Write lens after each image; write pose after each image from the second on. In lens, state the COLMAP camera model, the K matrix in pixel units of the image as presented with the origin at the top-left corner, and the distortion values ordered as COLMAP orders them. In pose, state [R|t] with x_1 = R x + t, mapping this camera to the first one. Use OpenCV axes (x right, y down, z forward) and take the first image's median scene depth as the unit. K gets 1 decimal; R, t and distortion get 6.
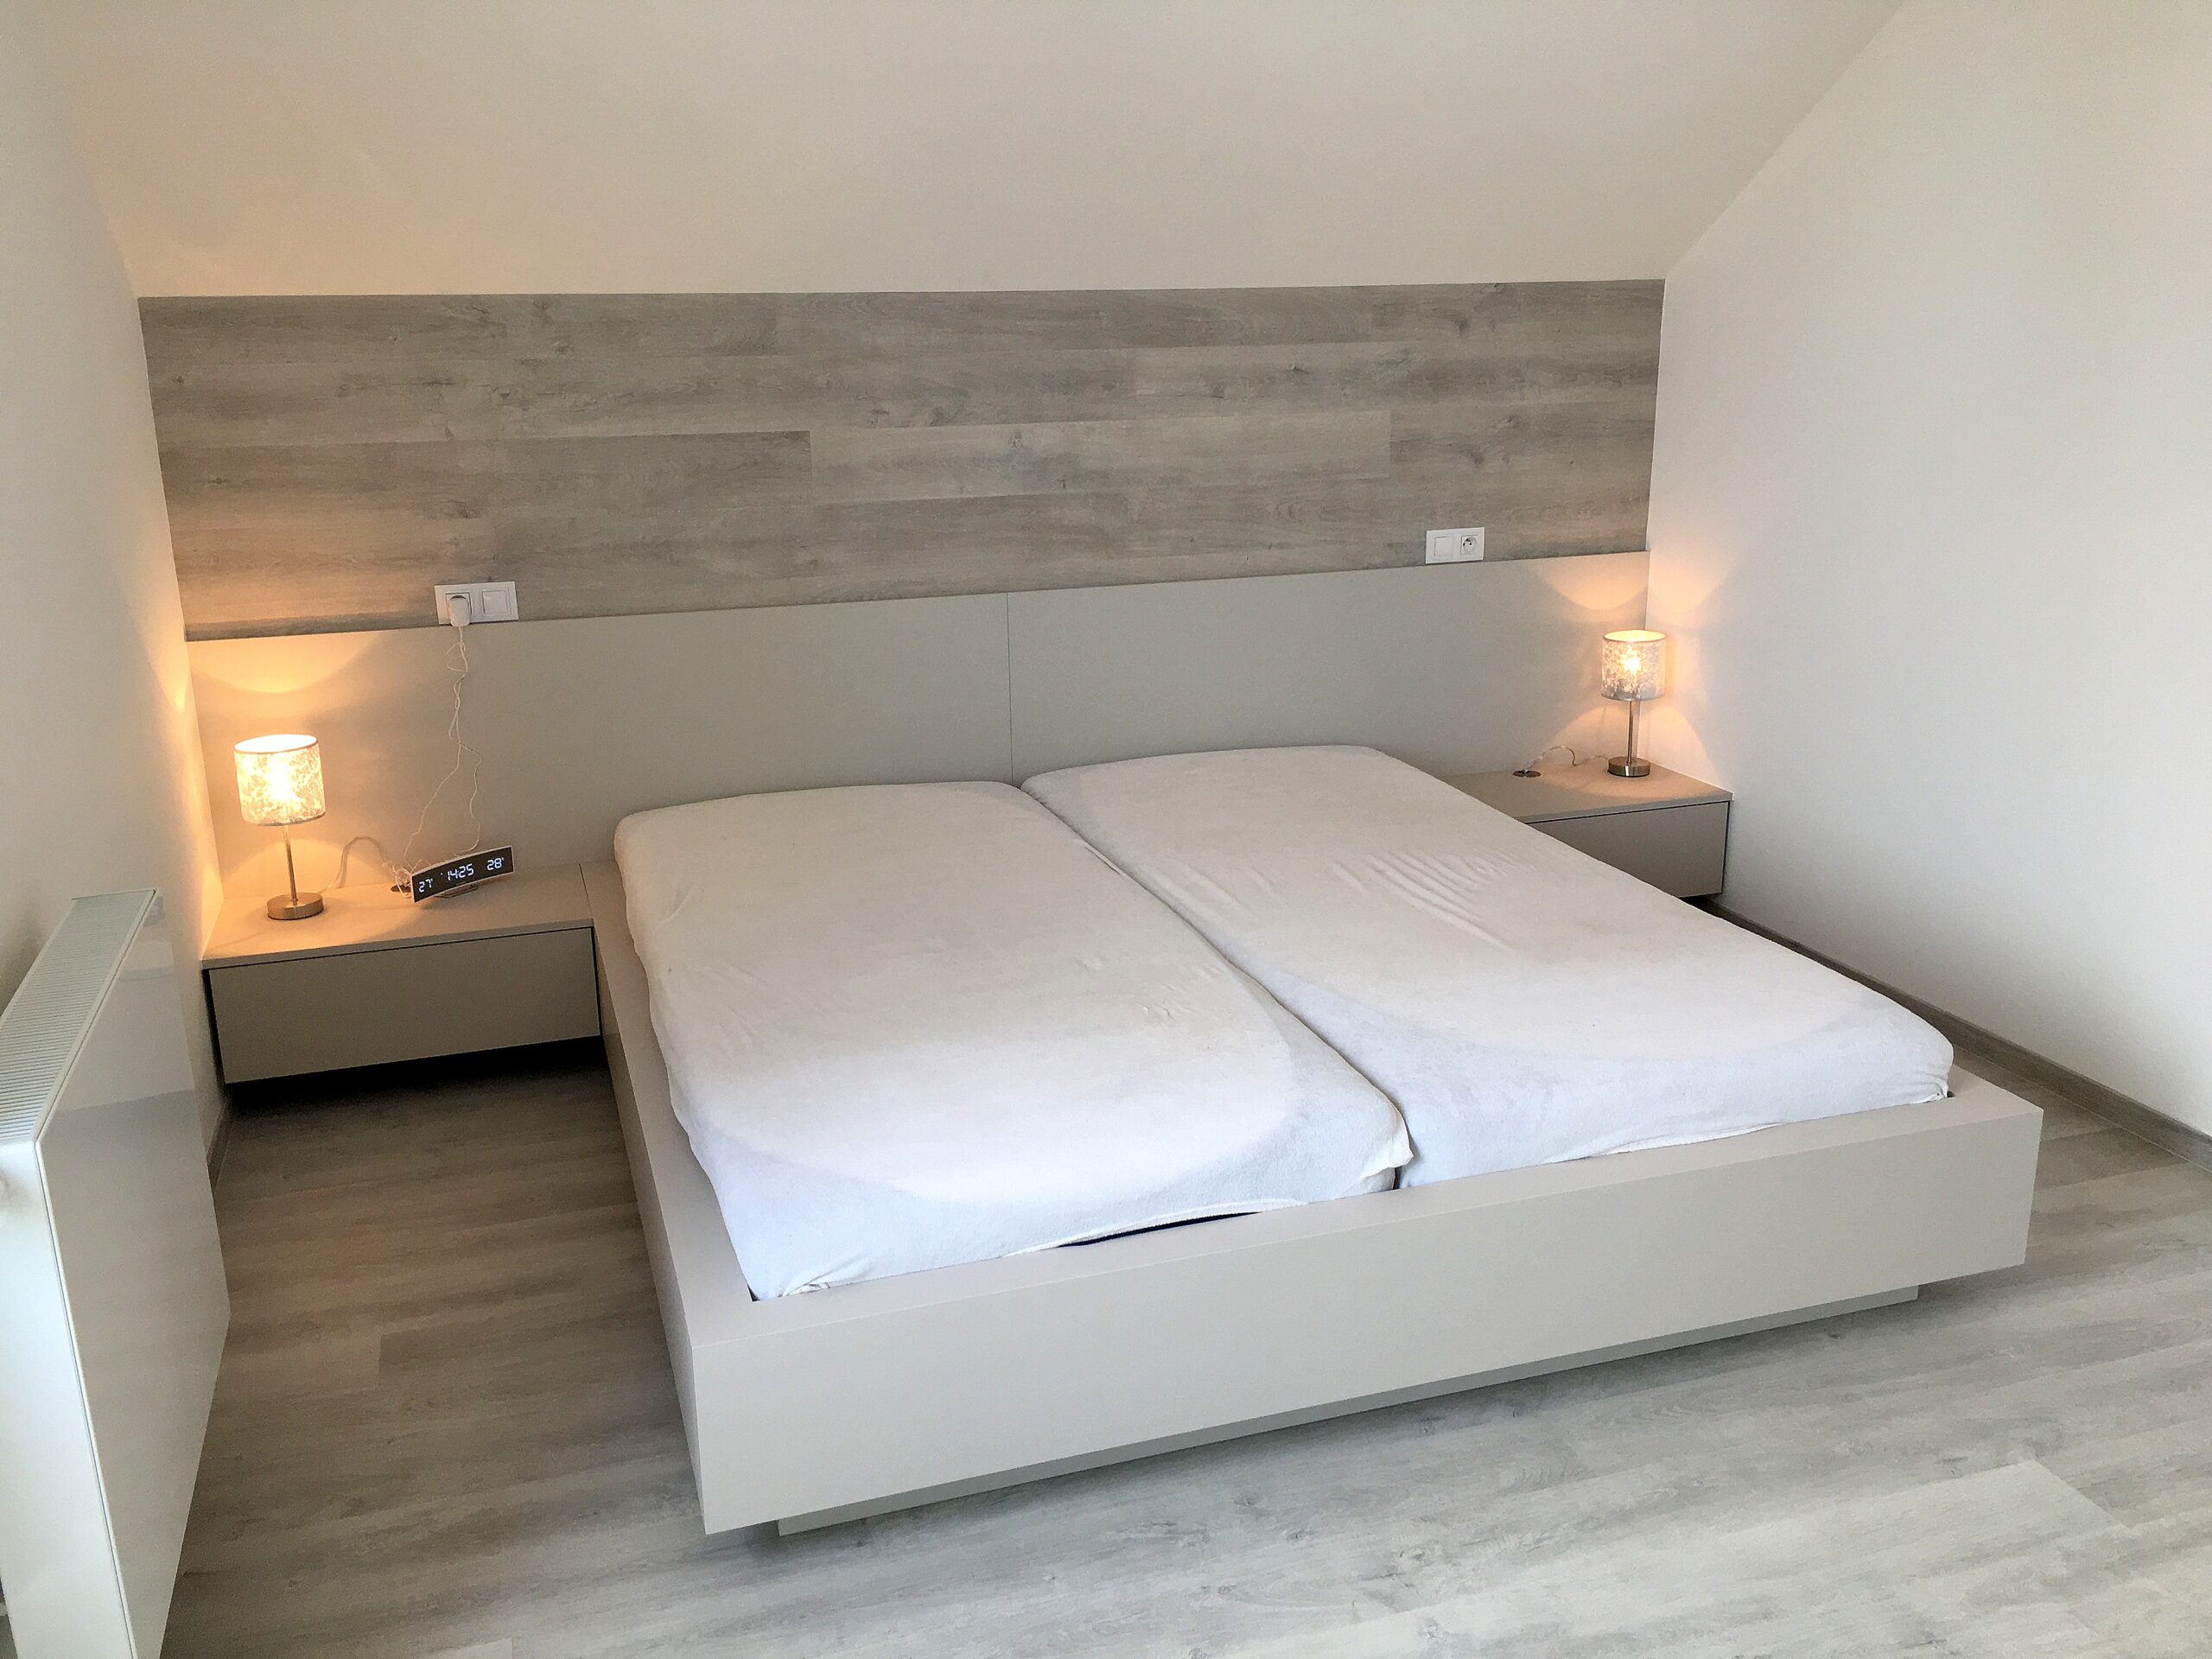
lens RADIAL K [[1904.6, 0, 1094.4], [0, 1904.6, 826.4], [0, 0, 1]] dist [0.076307, -0.103100]
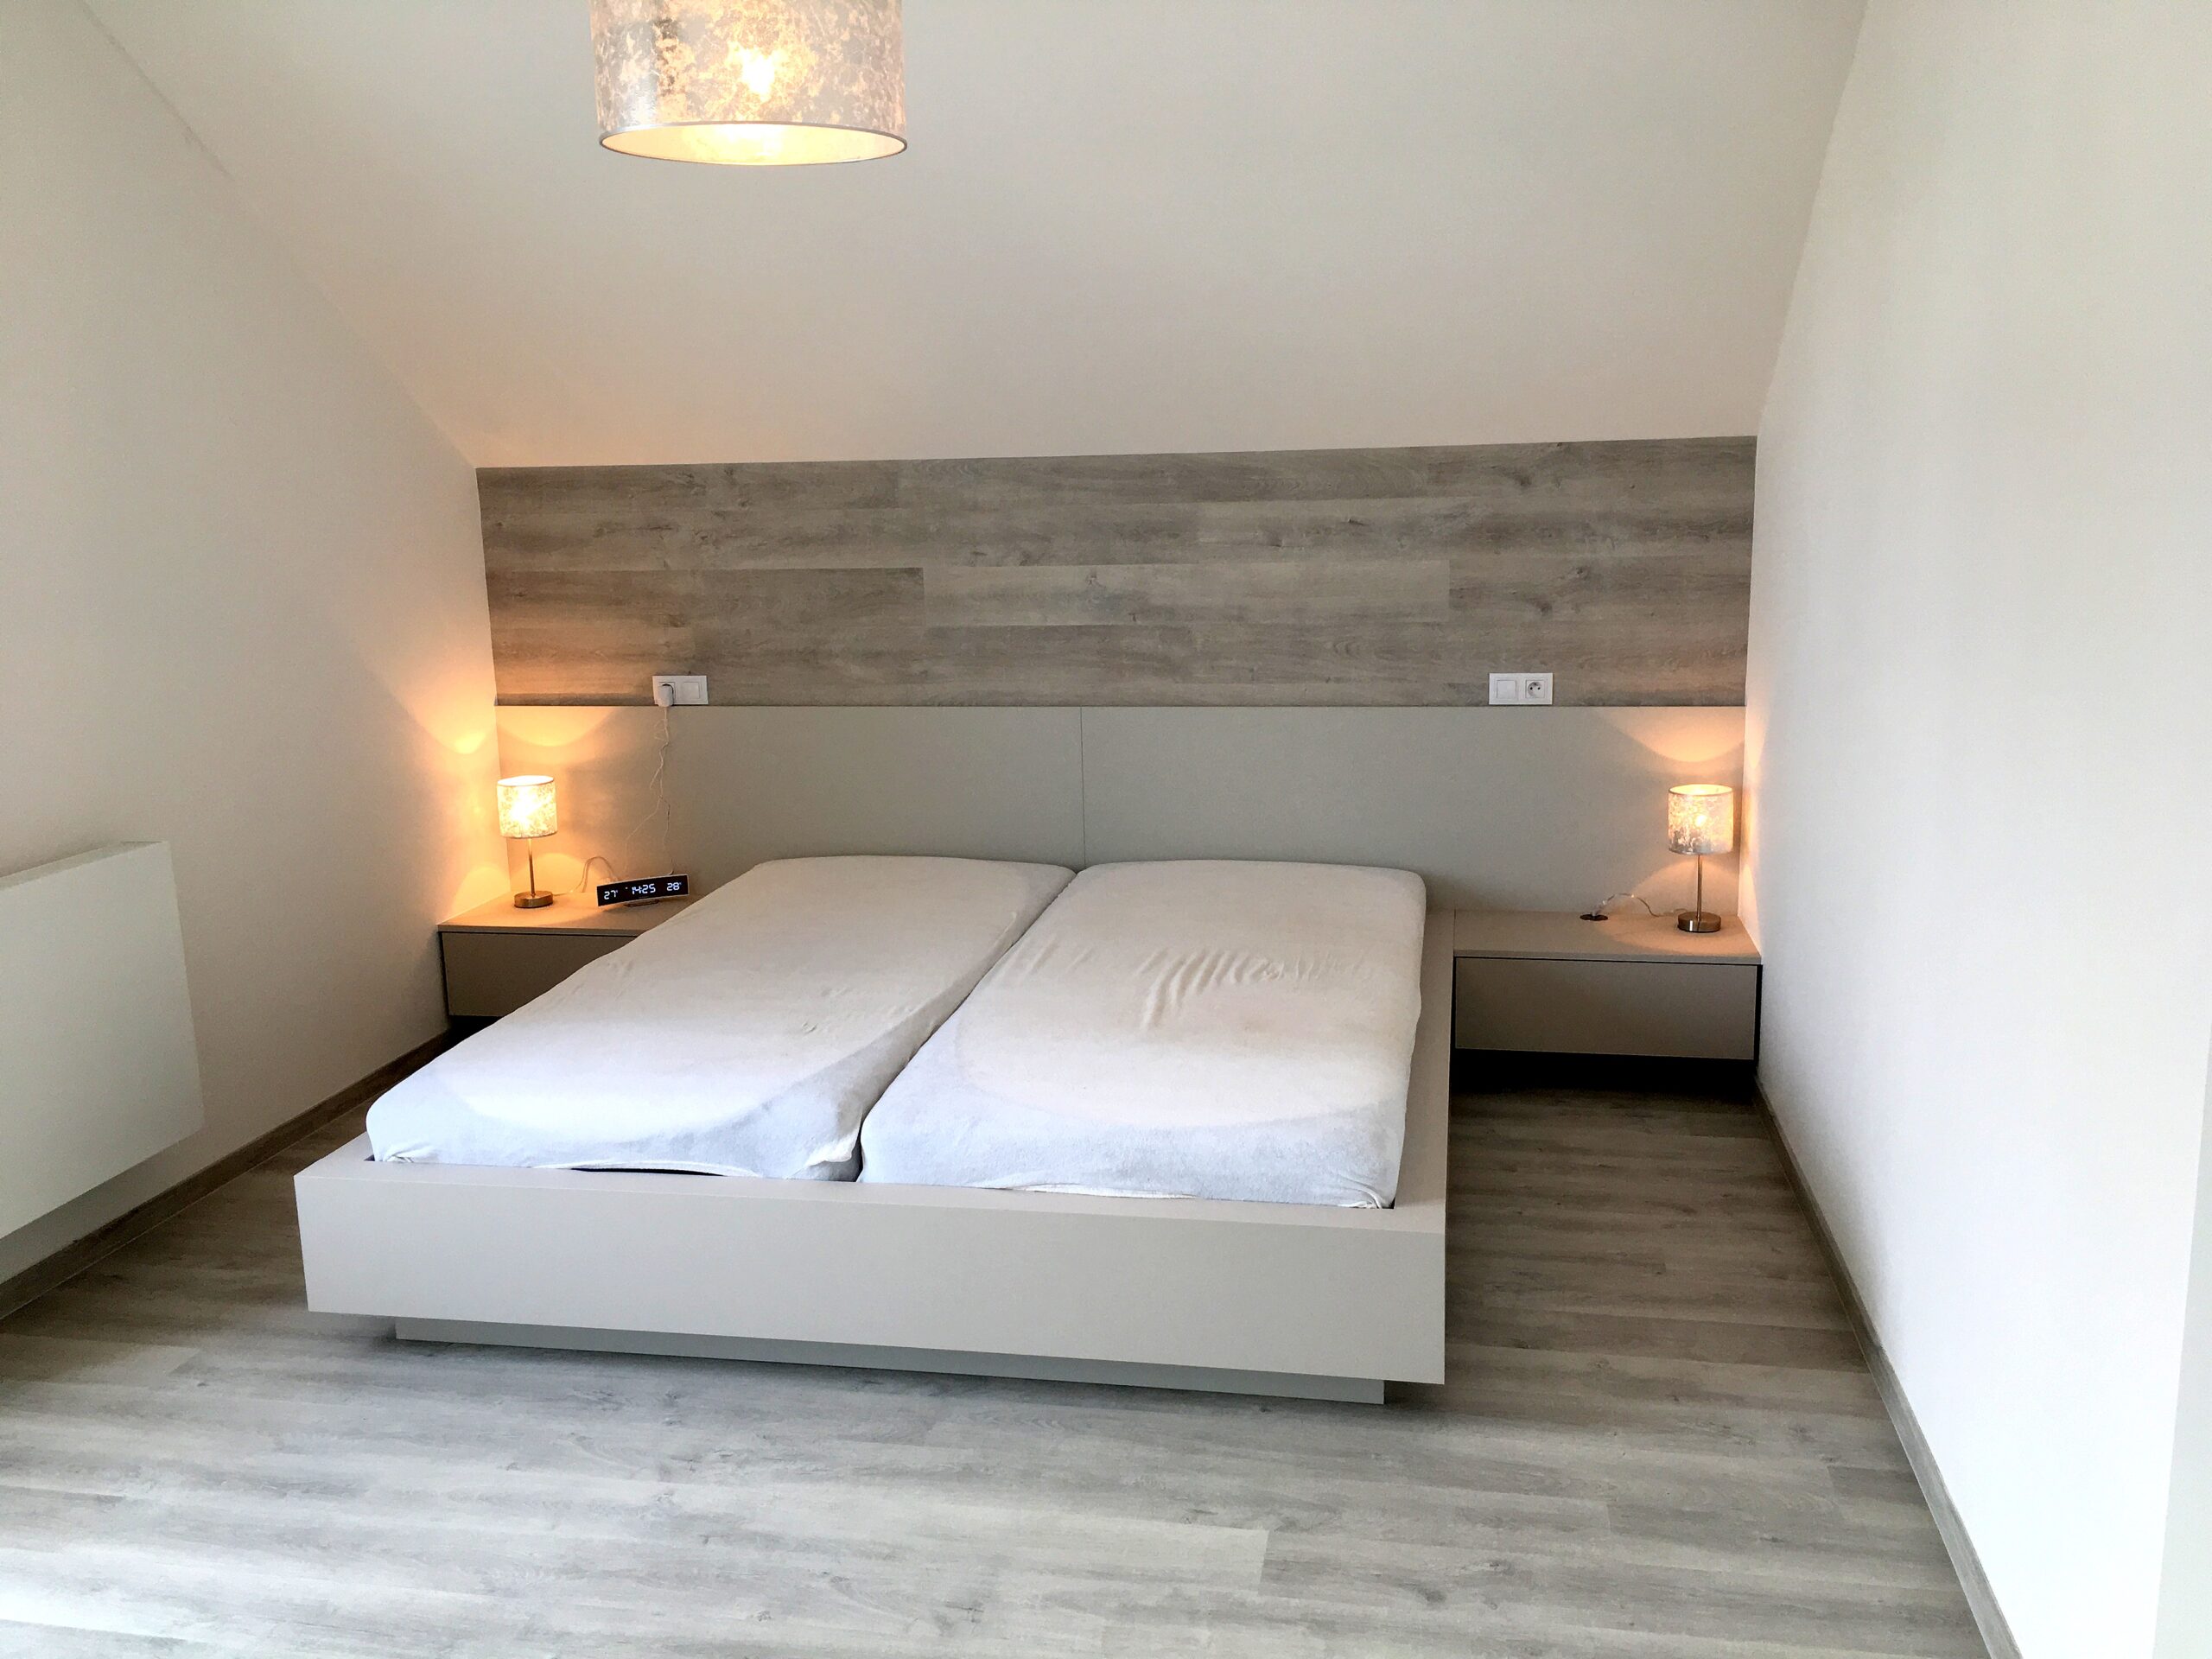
lens RADIAL K [[1904.6, 0, 1108.3], [0, 1904.6, 828.2], [0, 0, 1]] dist [0.076307, -0.103100]
pose [[0.870236, 0.087064, -0.484880, 0.596386], [-0.119236, 0.992219, -0.035838, -0.009046], [0.477987, 0.089003, 0.873846, -0.012238]]
